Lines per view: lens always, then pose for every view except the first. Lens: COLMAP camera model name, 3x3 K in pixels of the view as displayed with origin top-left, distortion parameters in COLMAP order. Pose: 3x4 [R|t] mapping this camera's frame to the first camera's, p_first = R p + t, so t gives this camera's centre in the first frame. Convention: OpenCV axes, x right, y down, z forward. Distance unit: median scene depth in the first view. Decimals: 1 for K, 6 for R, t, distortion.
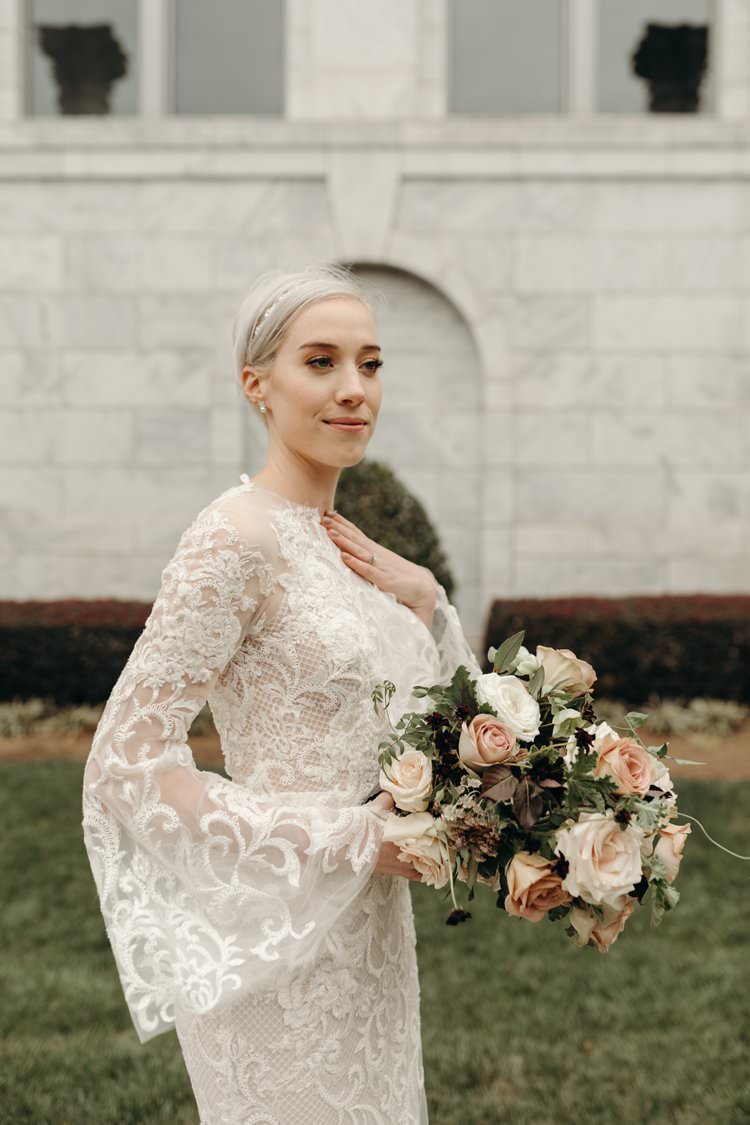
lens RADIAL K [[1371.4, 0, 377.7], [0, 1371.4, 562.0], [0, 0, 1]] dist [0.009174, 0.000000]
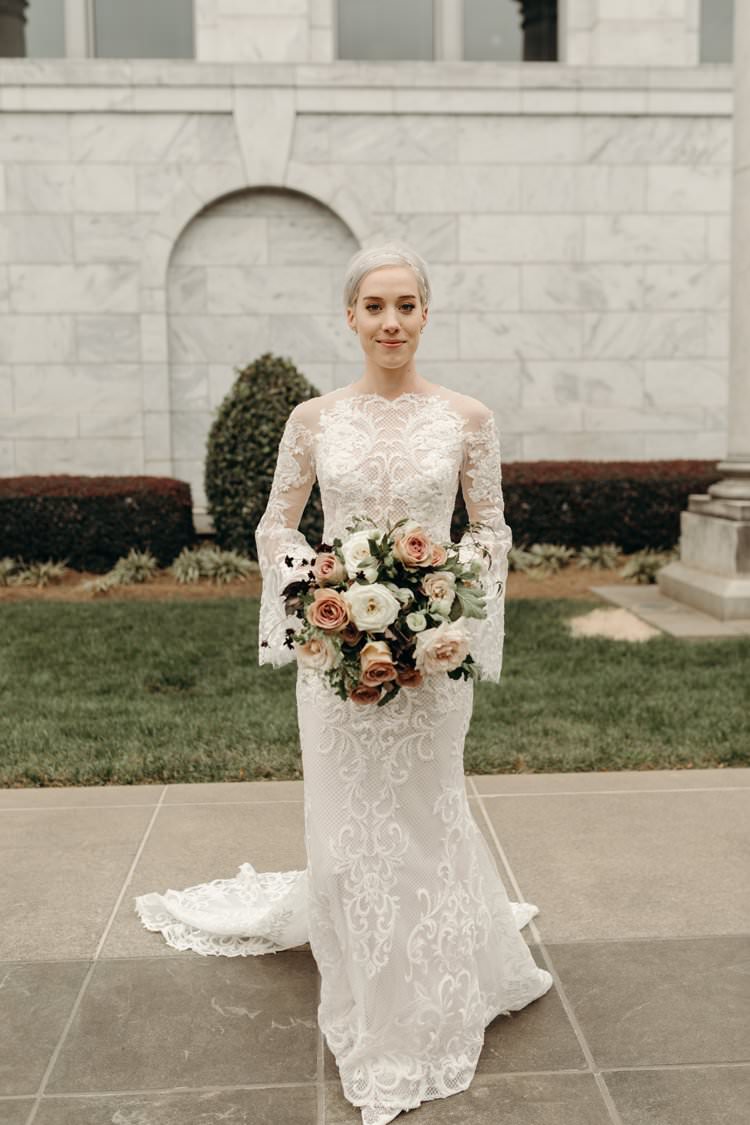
lens RADIAL K [[1371.4, 0, 384.2], [0, 1371.4, 563.8], [0, 0, 1]] dist [0.009174, 0.000000]
pose [[0.997562, -0.023675, 0.065650, 0.005642], [0.018063, 0.996235, 0.084795, 0.006070], [-0.067410, -0.083403, 0.994233, -0.206600]]
